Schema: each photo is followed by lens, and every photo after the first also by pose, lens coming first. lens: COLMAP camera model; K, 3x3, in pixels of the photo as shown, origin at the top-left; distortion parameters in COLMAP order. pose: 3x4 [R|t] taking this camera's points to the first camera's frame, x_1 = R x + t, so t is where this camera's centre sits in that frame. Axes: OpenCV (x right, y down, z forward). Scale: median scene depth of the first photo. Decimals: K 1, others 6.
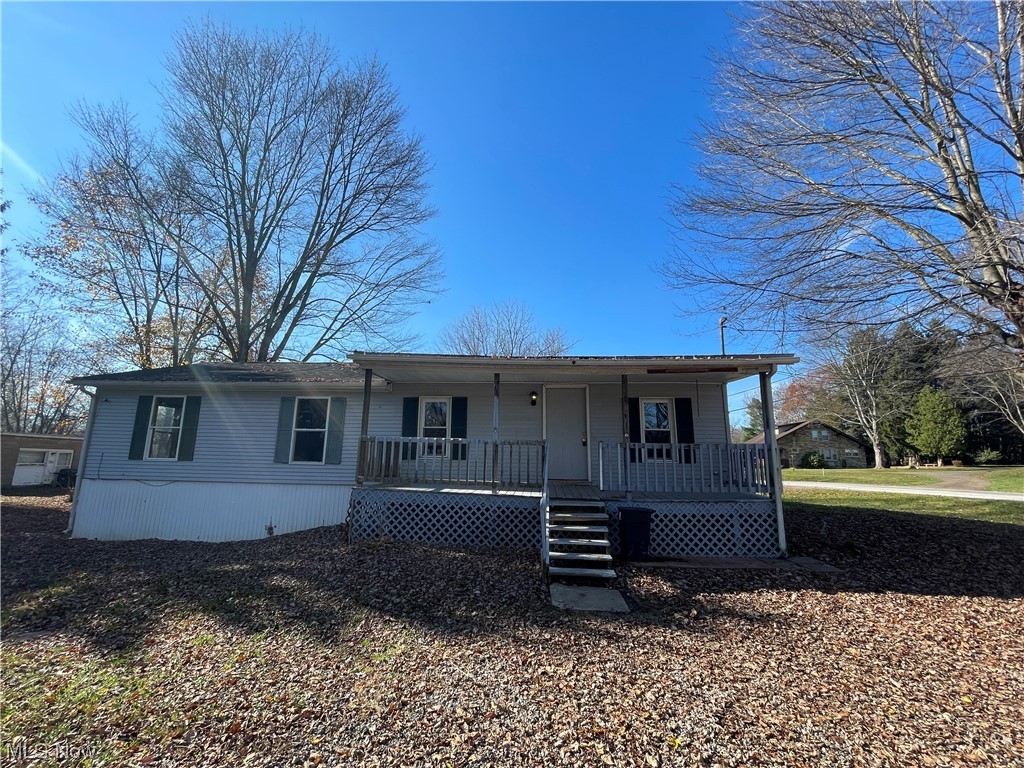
lens RADIAL K [[428.3, 0, 511.3], [0, 428.3, 383.7], [0, 0, 1]] dist [0.000339, 0.000228]
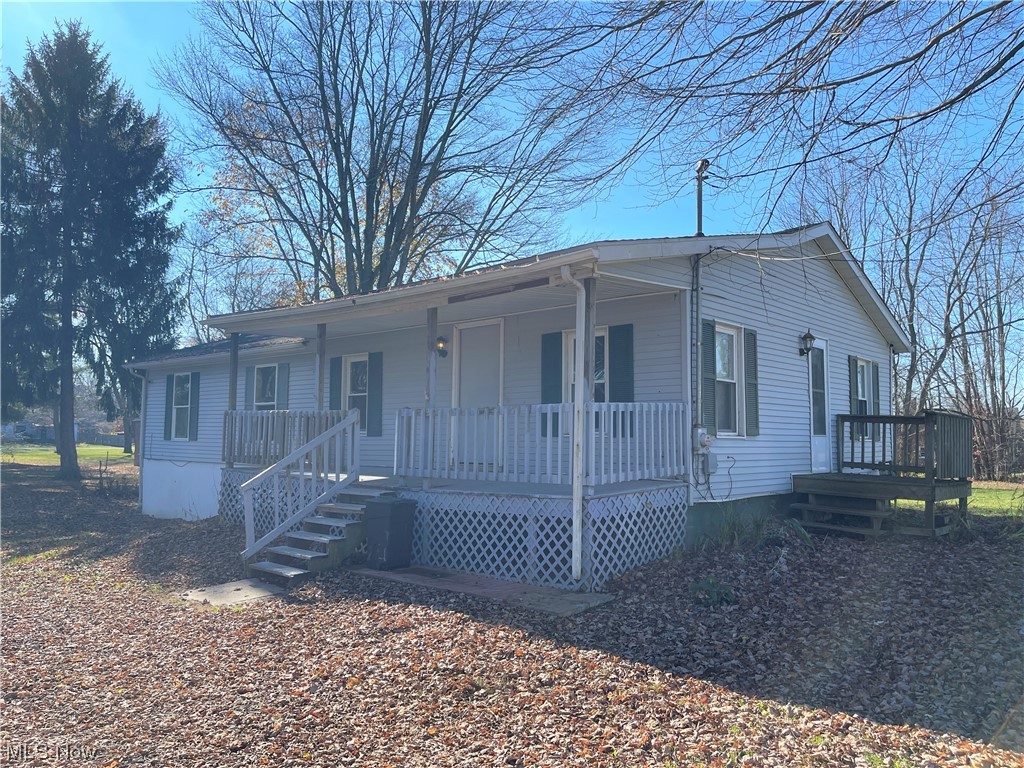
lens RADIAL K [[765.7, 0, 513.3], [0, 765.7, 381.7], [0, 0, 1]] dist [0.060772, -0.085185]
pose [[0.788382, -0.054645, -0.612754, 0.879454], [0.114486, 0.991679, 0.058863, 0.030406], [0.604439, -0.116558, 0.788079, 0.092568]]
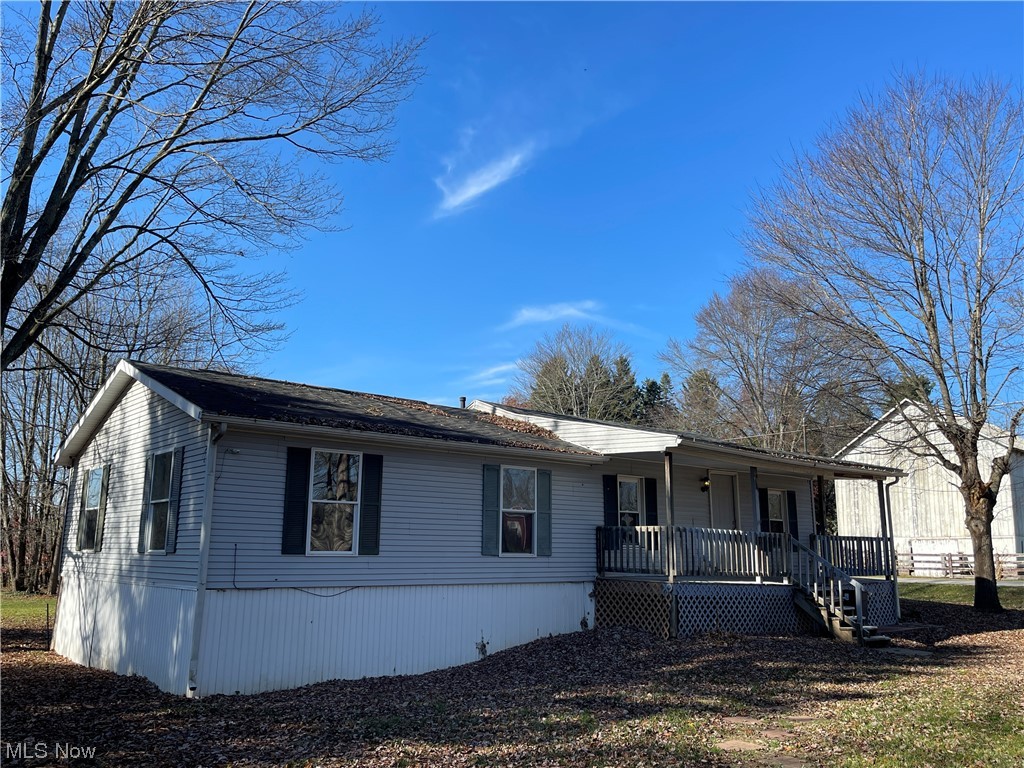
lens RADIAL K [[829.5, 0, 510.4], [0, 829.5, 381.4], [0, 0, 1]] dist [0.005175, -0.002853]
pose [[0.722592, 0.127646, 0.679388, -1.532976], [-0.117170, 0.991199, -0.061610, -0.028446], [-0.681273, -0.035085, 0.731188, -0.052588]]
